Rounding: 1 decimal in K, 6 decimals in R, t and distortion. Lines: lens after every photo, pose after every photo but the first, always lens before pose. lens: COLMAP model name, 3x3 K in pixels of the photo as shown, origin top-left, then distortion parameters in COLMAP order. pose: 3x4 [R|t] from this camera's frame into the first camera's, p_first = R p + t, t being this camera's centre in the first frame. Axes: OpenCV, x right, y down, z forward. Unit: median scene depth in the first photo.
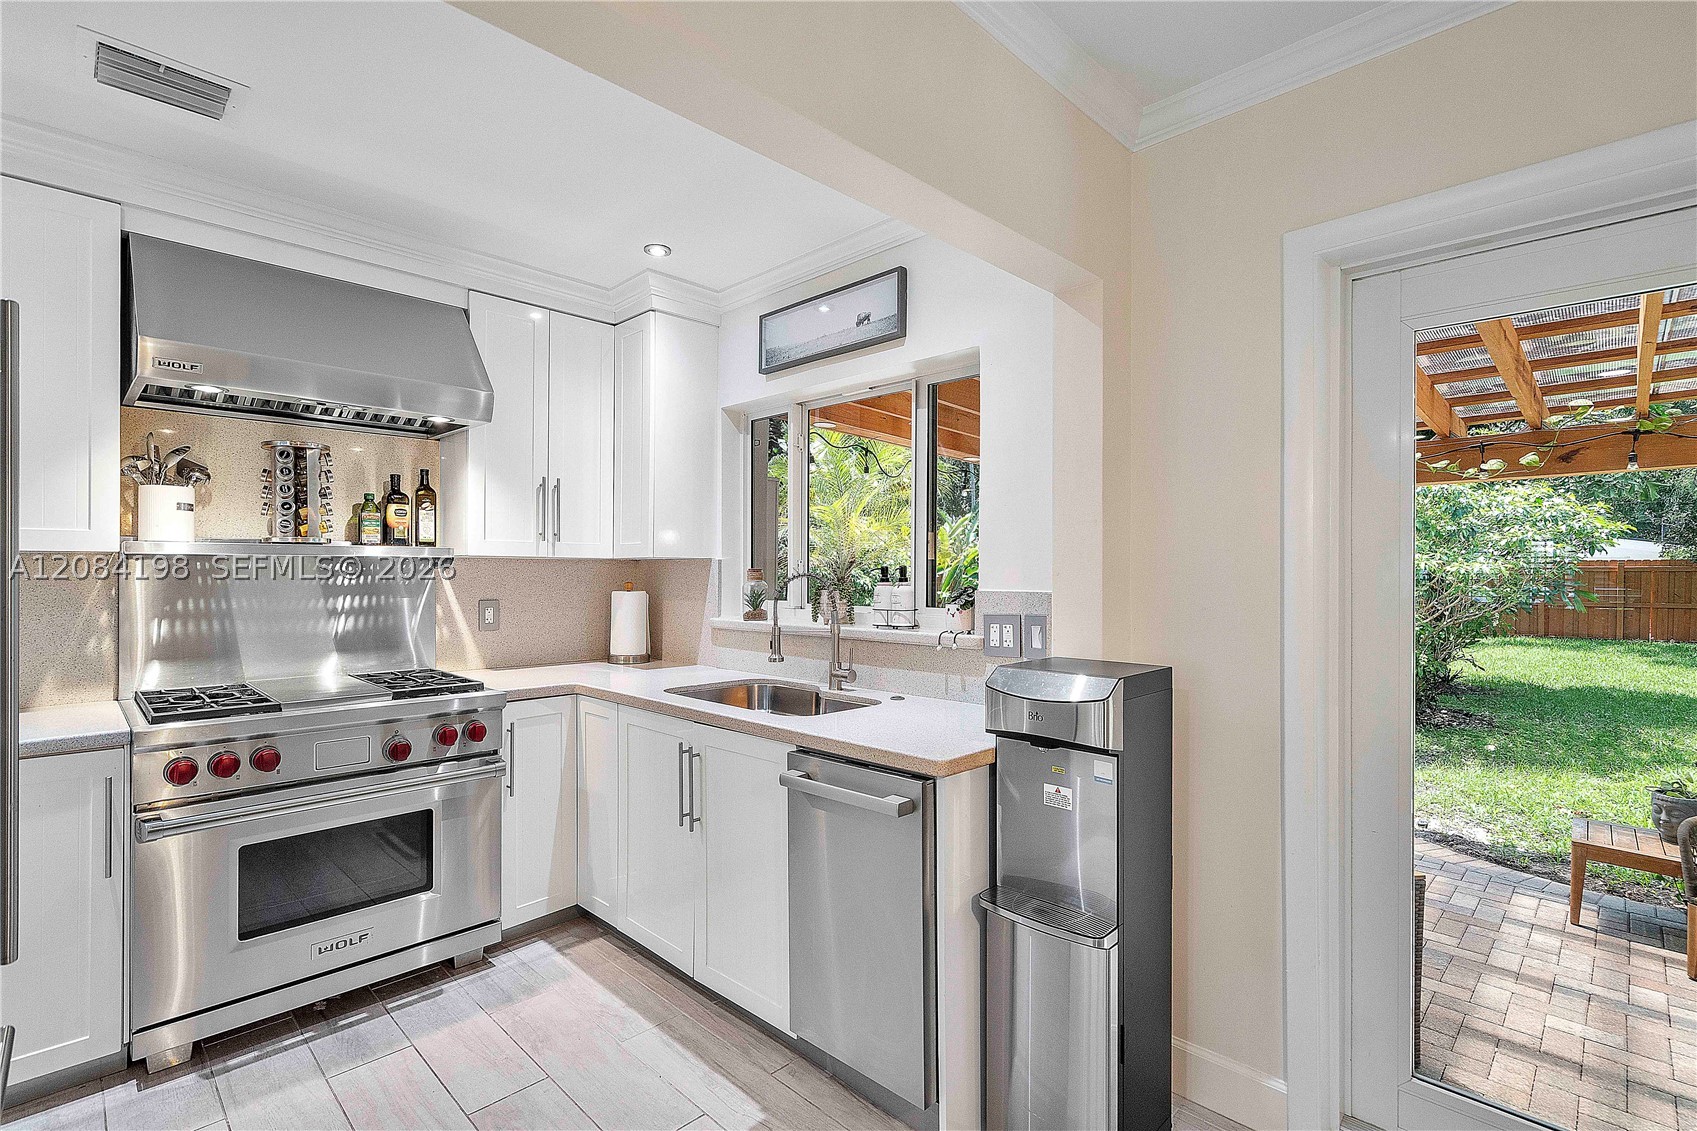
lens RADIAL K [[784.8, 0, 850.5], [0, 784.8, 570.6], [0, 0, 1]] dist [-0.012757, 0.002963]
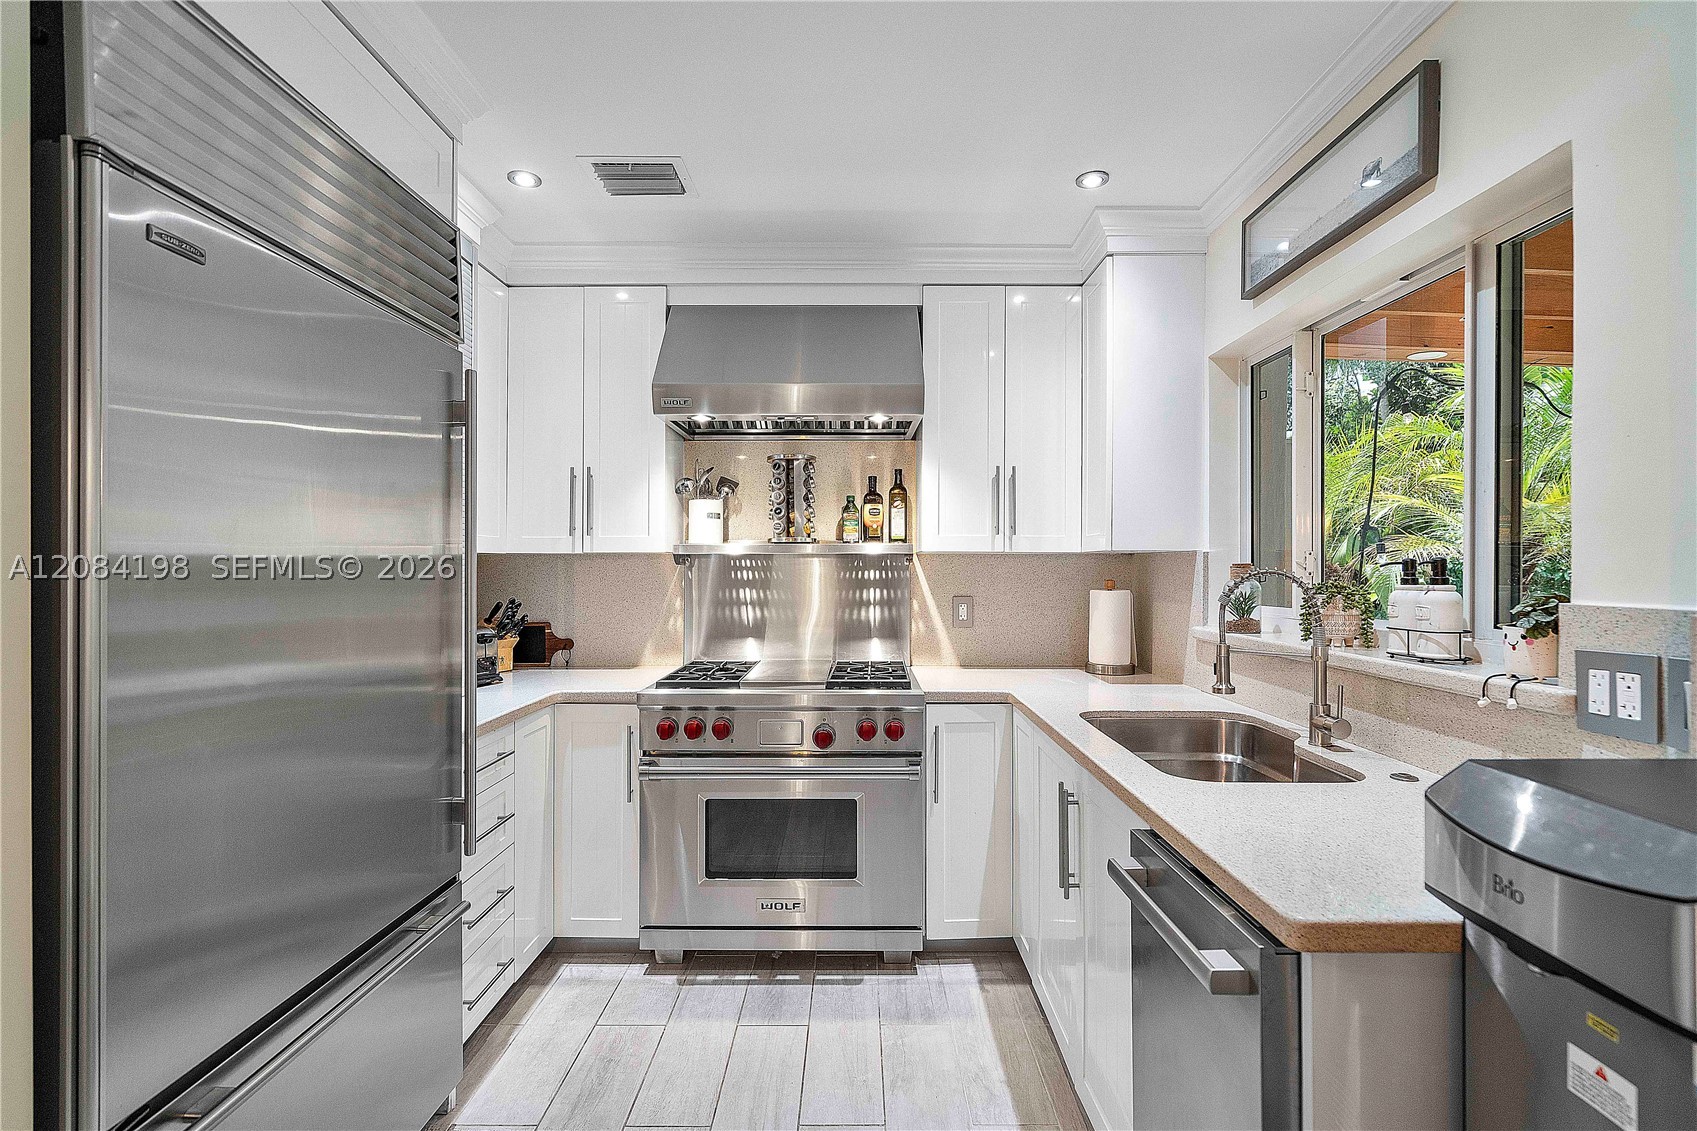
lens RADIAL K [[784.8, 0, 854.2], [0, 784.8, 563.9], [0, 0, 1]] dist [-0.012757, 0.002963]
pose [[0.694534, -0.003232, -0.719452, 0.186736], [0.001280, 0.999994, -0.003257, -0.000188], [0.719458, 0.001341, 0.694534, 0.263898]]
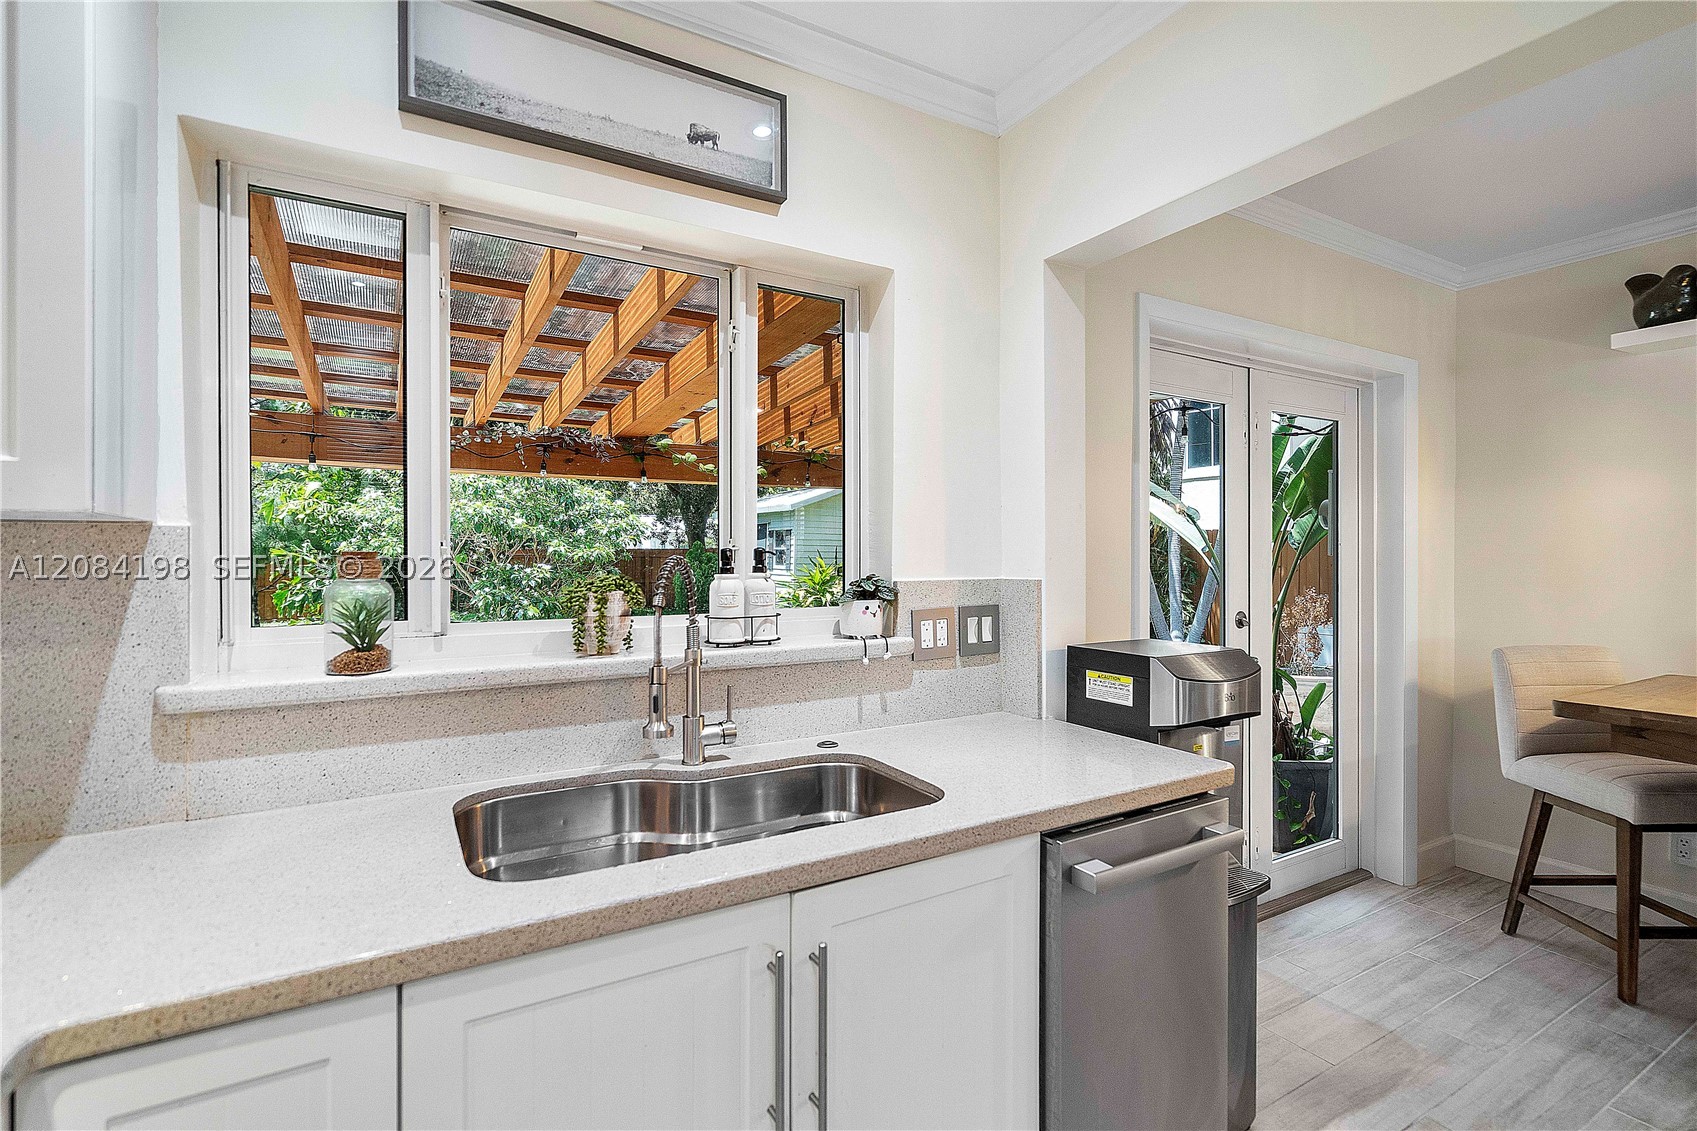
lens RADIAL K [[784.8, 0, 849.8], [0, 784.8, 556.0], [0, 0, 1]] dist [-0.012757, 0.002963]
pose [[0.270088, -0.006262, 0.962815, -0.549660], [-0.000353, 0.999978, 0.006603, -0.003953], [-0.962835, -0.002123, 0.270080, 0.756146]]
